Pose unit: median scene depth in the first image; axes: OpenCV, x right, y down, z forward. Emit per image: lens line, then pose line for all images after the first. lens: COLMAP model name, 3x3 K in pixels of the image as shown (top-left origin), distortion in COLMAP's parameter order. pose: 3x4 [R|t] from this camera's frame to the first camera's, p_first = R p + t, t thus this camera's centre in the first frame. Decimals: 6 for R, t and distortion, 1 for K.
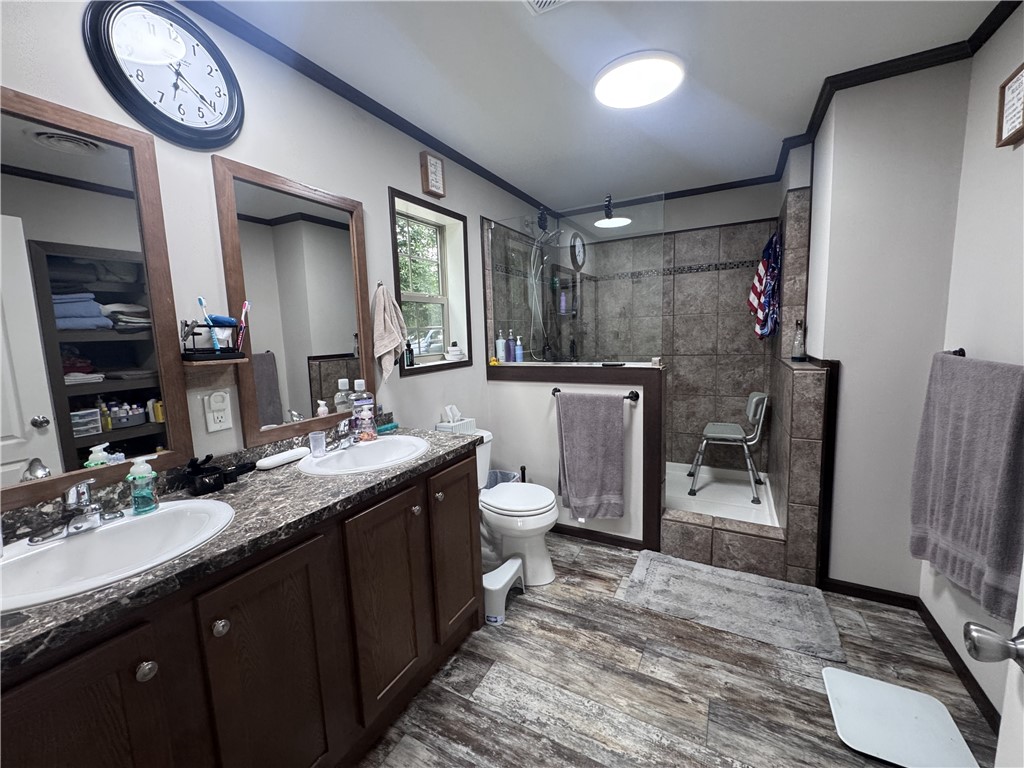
lens RADIAL K [[410.1, 0, 514.1], [0, 410.1, 380.6], [0, 0, 1]] dist [-0.000910, -0.000028]
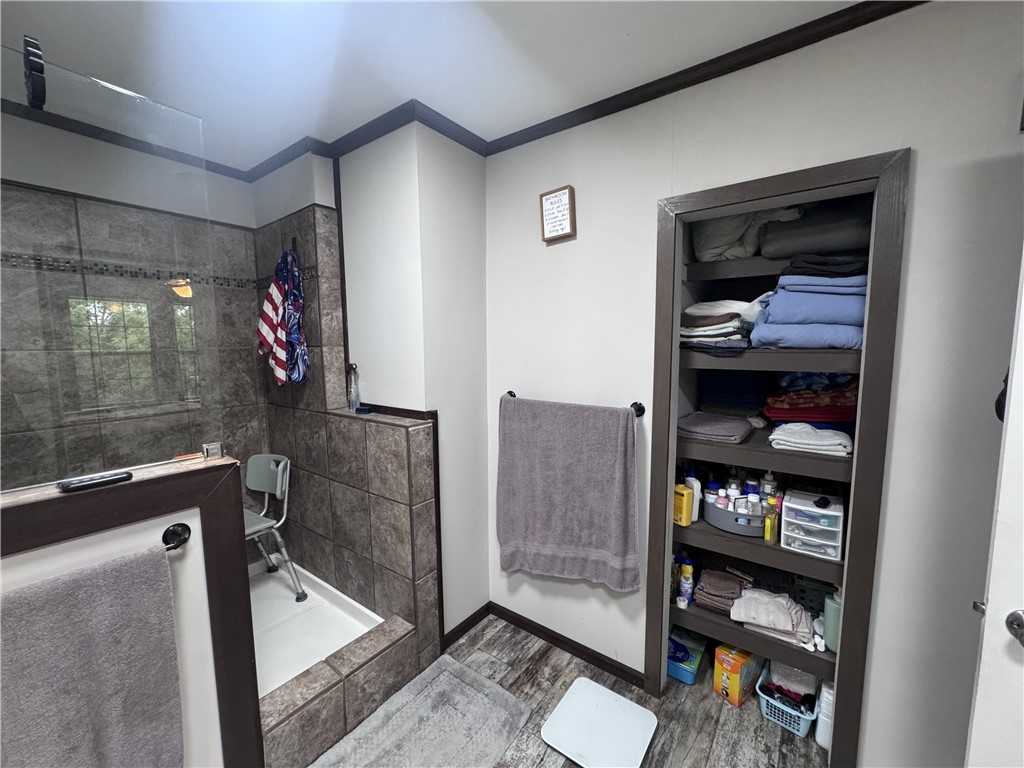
lens RADIAL K [[410.1, 0, 514.5], [0, 410.1, 382.9], [0, 0, 1]] dist [-0.000910, -0.000028]
pose [[0.147939, -0.066507, 0.986758, -0.107889], [0.116214, 0.991993, 0.049436, -0.128159], [-0.982145, 0.107361, 0.154484, 0.622866]]
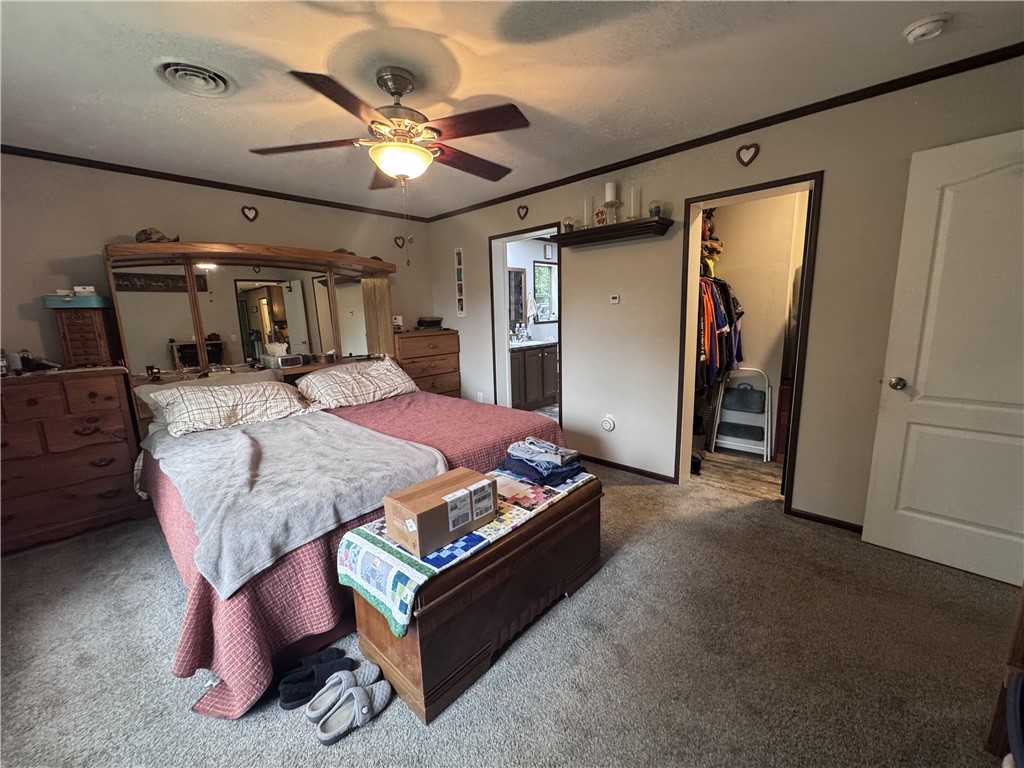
lens RADIAL K [[410.1, 0, 509.9], [0, 410.1, 387.4], [0, 0, 1]] dist [-0.000910, -0.000028]
pose [[0.963876, 0.054232, -0.260771, 0.121323], [-0.037704, 0.996974, 0.067973, 0.086647], [0.263669, -0.055686, 0.963005, -0.665796]]
